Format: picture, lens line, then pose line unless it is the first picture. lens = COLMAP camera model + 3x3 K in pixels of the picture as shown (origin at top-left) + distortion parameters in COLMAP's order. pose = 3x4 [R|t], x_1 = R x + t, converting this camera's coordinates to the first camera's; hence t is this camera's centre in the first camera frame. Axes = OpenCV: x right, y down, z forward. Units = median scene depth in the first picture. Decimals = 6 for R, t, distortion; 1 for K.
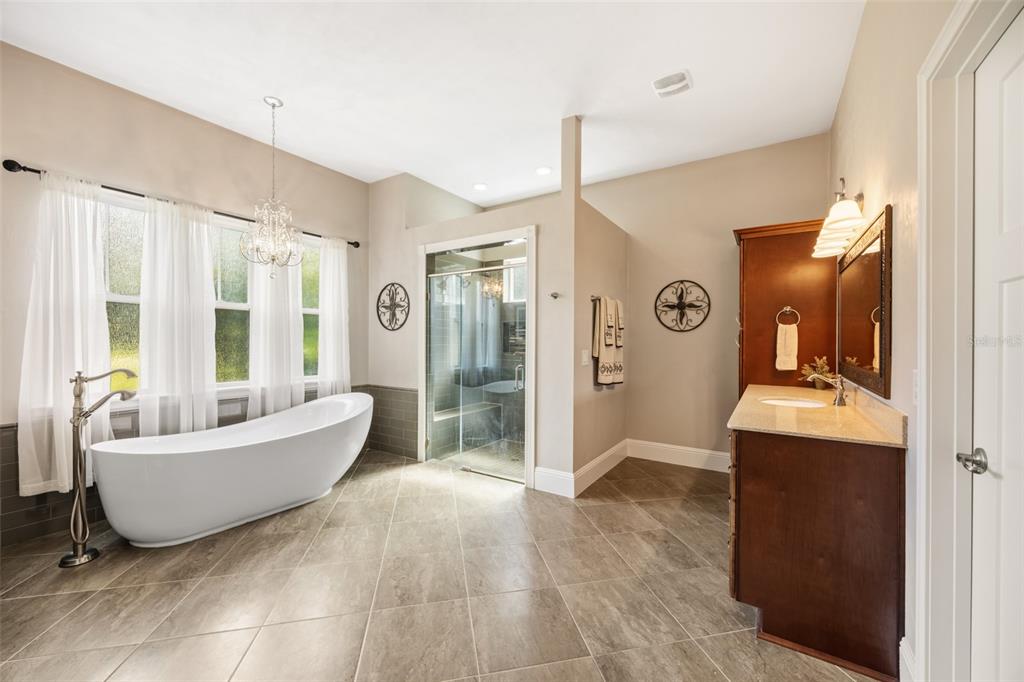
lens RADIAL K [[391.0, 0, 519.0], [0, 391.0, 343.4], [0, 0, 1]] dist [-0.001315, -0.000069]
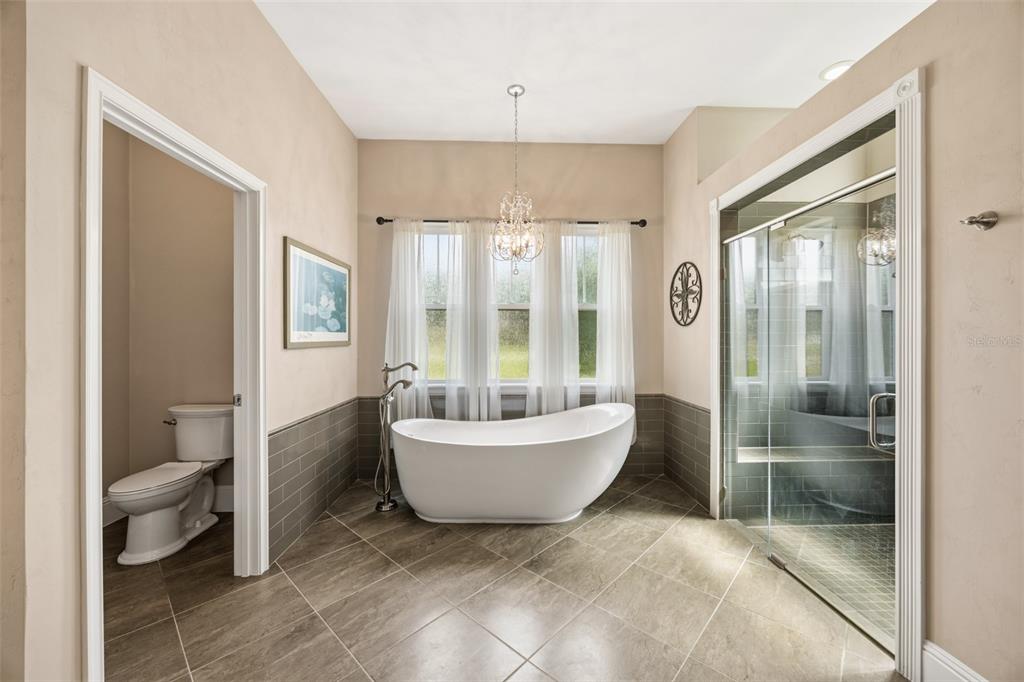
lens RADIAL K [[391.0, 0, 515.2], [0, 391.0, 336.5], [0, 0, 1]] dist [-0.001315, -0.000069]
pose [[0.573399, -0.006711, -0.819249, 0.147058], [-0.004536, 0.999925, -0.011366, -0.003706], [0.819264, 0.010234, 0.573326, 0.433713]]
